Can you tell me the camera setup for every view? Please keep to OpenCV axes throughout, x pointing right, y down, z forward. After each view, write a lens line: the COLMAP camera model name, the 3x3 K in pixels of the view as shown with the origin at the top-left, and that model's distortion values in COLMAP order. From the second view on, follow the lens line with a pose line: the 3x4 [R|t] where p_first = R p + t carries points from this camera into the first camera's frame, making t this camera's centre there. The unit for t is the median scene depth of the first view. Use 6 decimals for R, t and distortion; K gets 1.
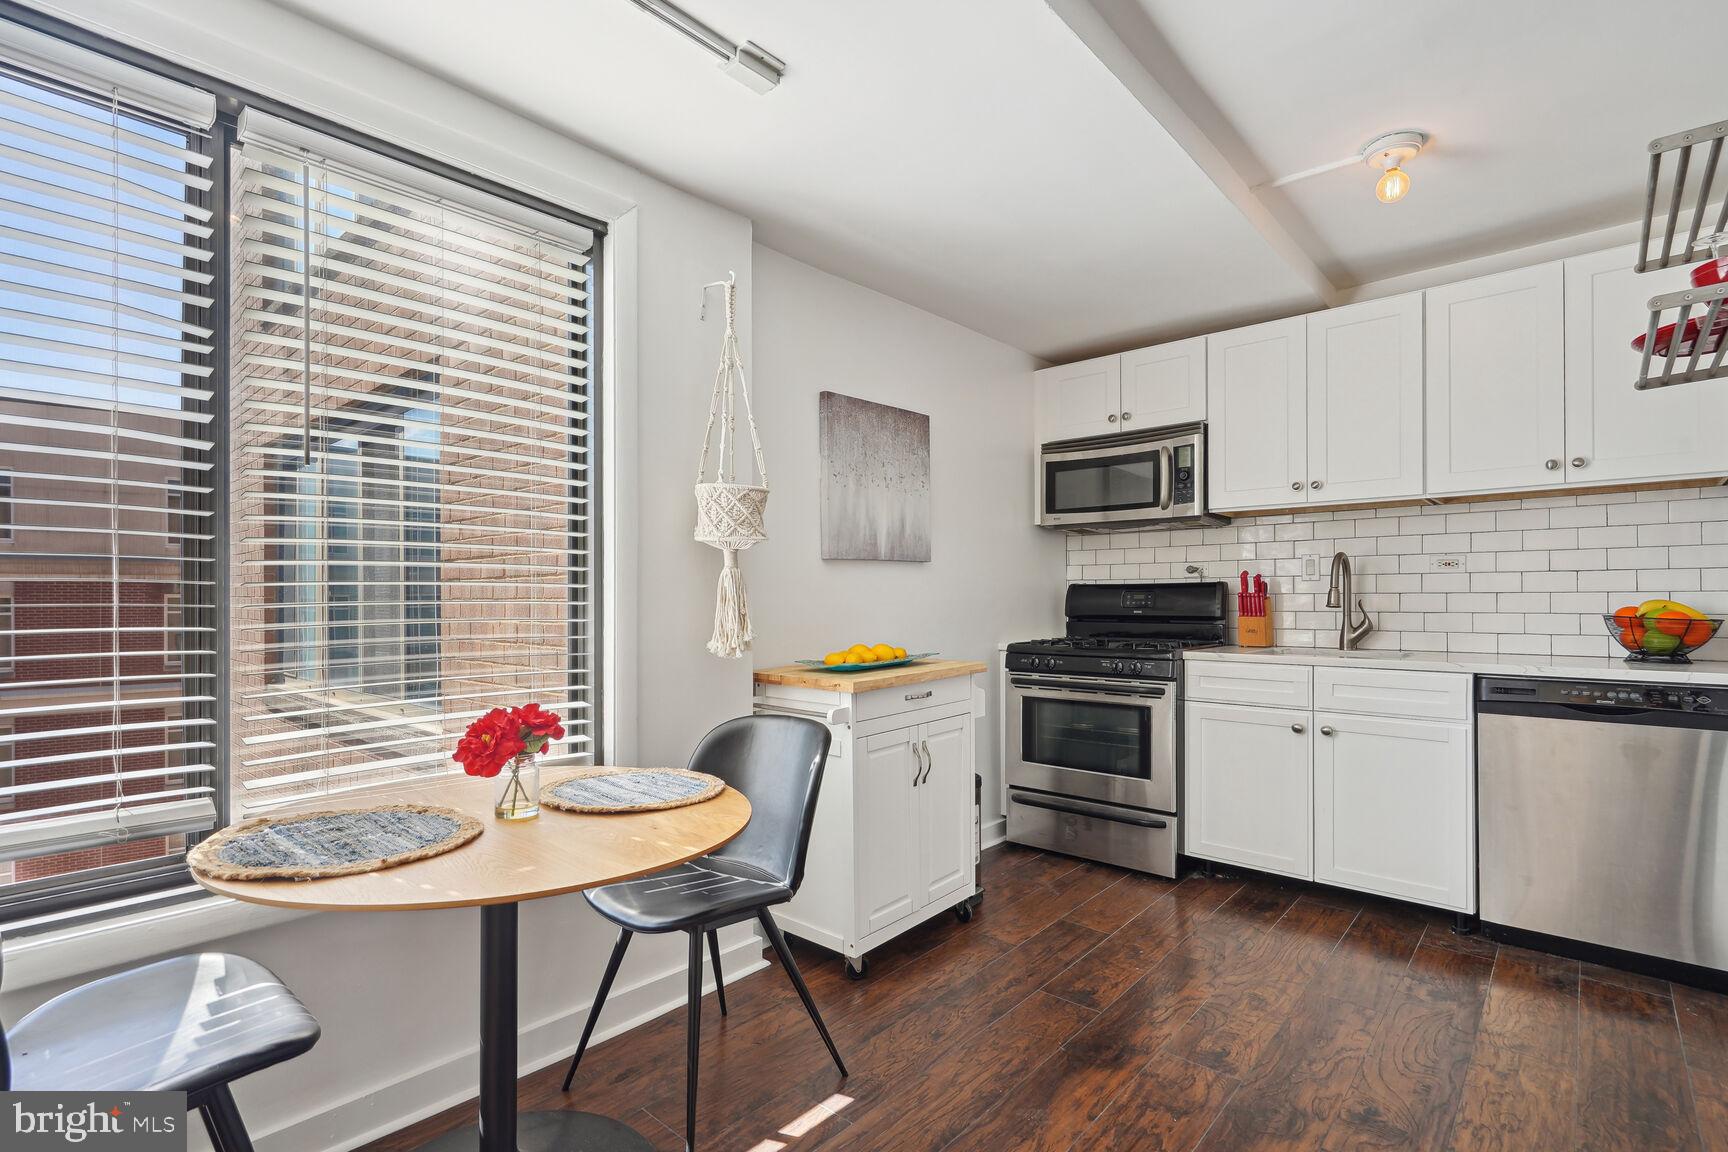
lens RADIAL K [[803.0, 0, 840.2], [0, 803.0, 597.1], [0, 0, 1]] dist [-0.002578, -0.000503]
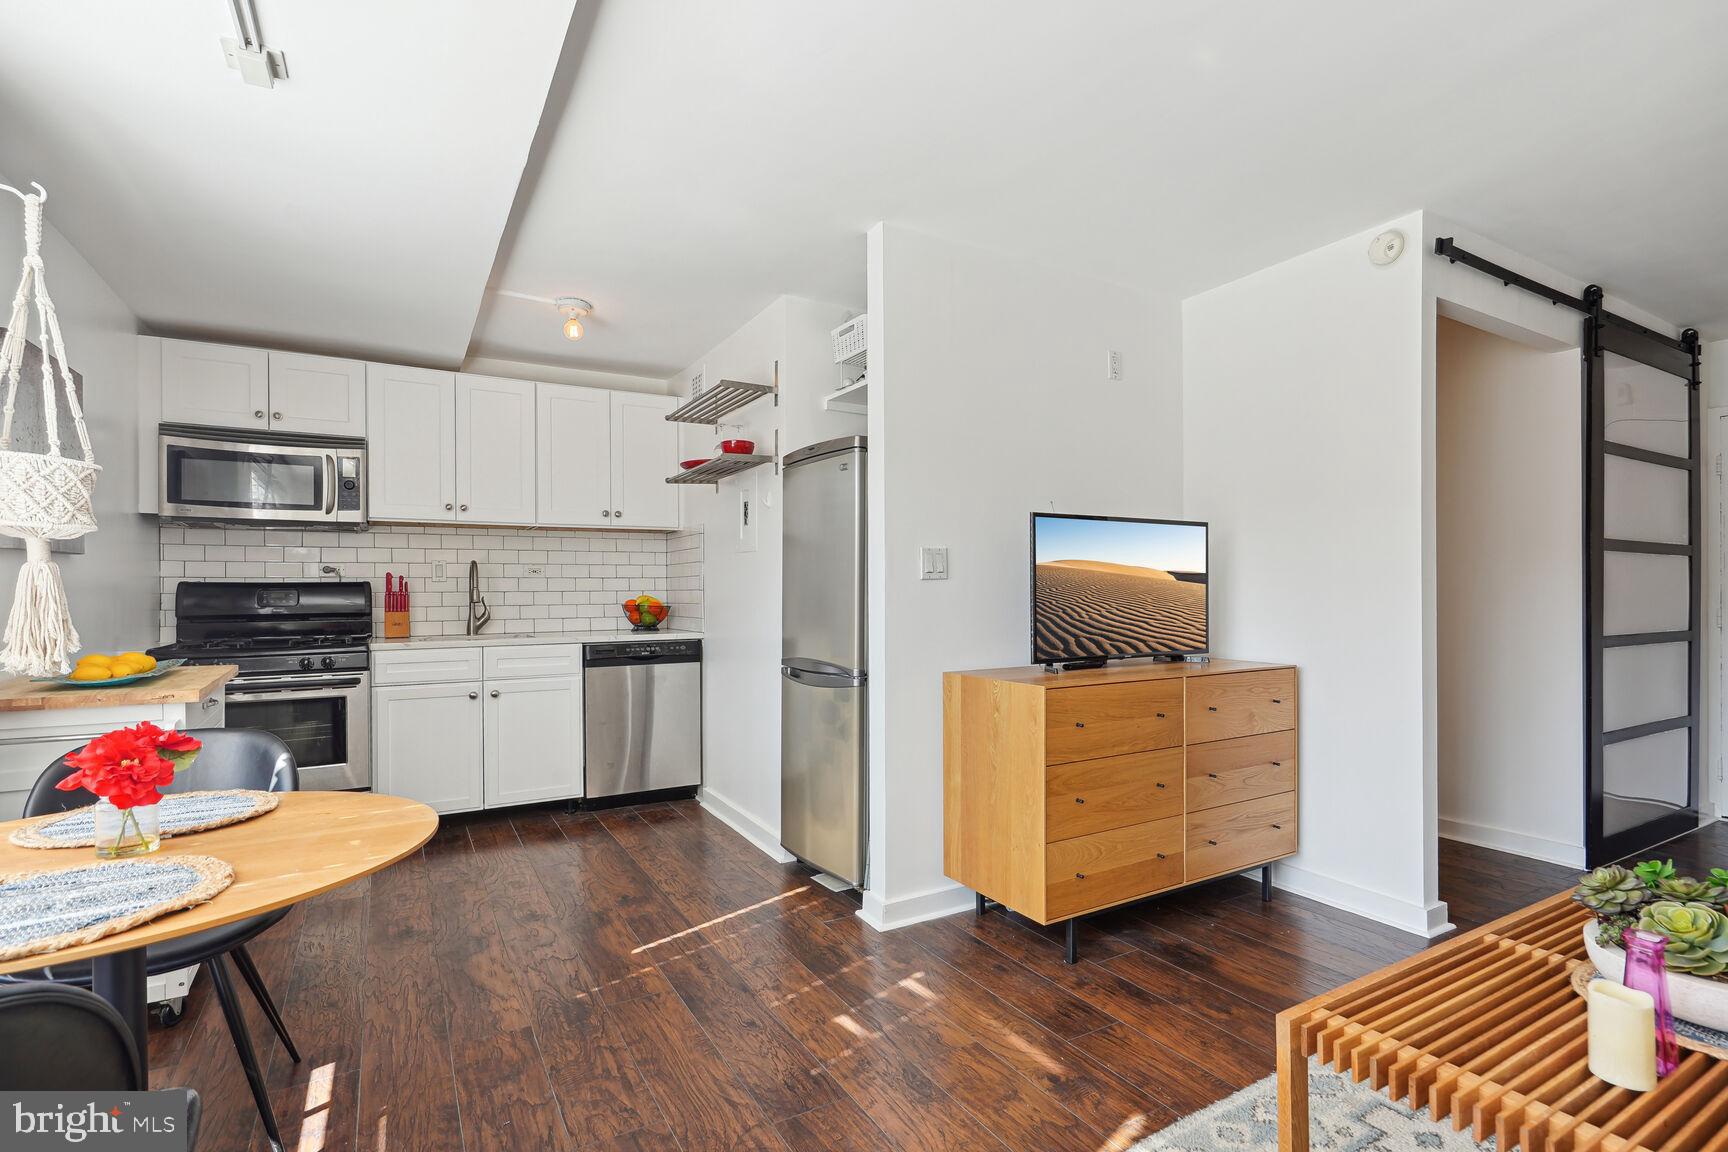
lens RADIAL K [[822.1, 0, 861.6], [0, 822.1, 592.5], [0, 0, 1]] dist [0.000154, 0.000508]
pose [[0.302868, -0.002027, 0.953030, -0.540789], [0.003614, 0.999993, 0.000978, -0.003492], [-0.953026, 0.003148, 0.302874, -0.008919]]
